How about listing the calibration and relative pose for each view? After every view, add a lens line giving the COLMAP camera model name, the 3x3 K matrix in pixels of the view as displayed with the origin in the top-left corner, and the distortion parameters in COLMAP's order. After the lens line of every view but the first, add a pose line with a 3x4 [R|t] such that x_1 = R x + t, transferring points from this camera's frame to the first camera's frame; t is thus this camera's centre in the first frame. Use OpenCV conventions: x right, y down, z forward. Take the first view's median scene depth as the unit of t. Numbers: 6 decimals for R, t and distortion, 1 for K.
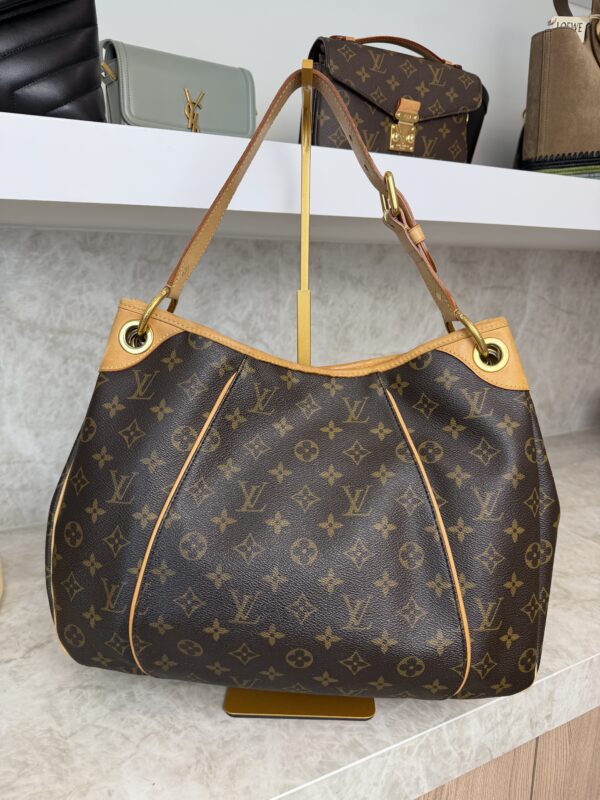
lens RADIAL K [[565.6, 0, 298.7], [0, 565.6, 404.8], [0, 0, 1]] dist [0.004570, -0.032098]
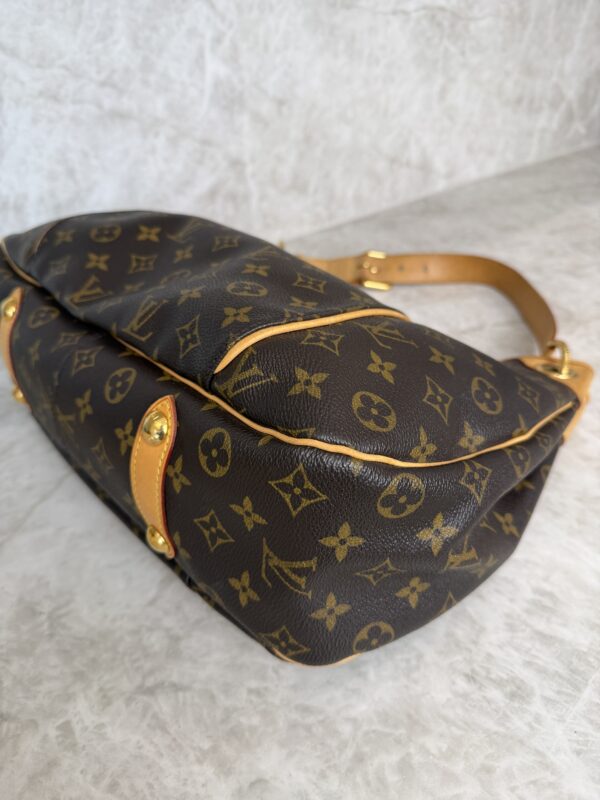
lens RADIAL K [[620.7, 0, 300.4], [0, 620.7, 392.0], [0, 0, 1]] dist [-0.038276, -0.000176]
pose [[0.992924, -0.115221, 0.028750, -0.037078], [0.094278, 0.912037, 0.399123, 0.015285], [-0.072208, -0.393588, 0.916446, 0.346088]]
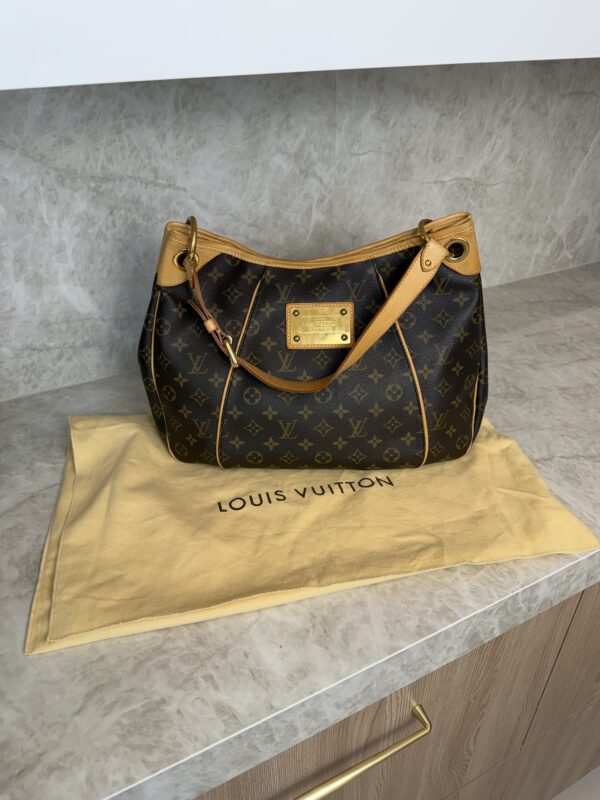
lens RADIAL K [[565.6, 0, 298.7], [0, 565.6, 404.8], [0, 0, 1]] dist [0.004570, -0.032098]
pose [[0.999782, -0.007175, -0.019591, -0.091133], [0.013715, 0.933617, 0.358009, -0.110236], [0.015722, -0.358200, 0.933513, 0.029980]]
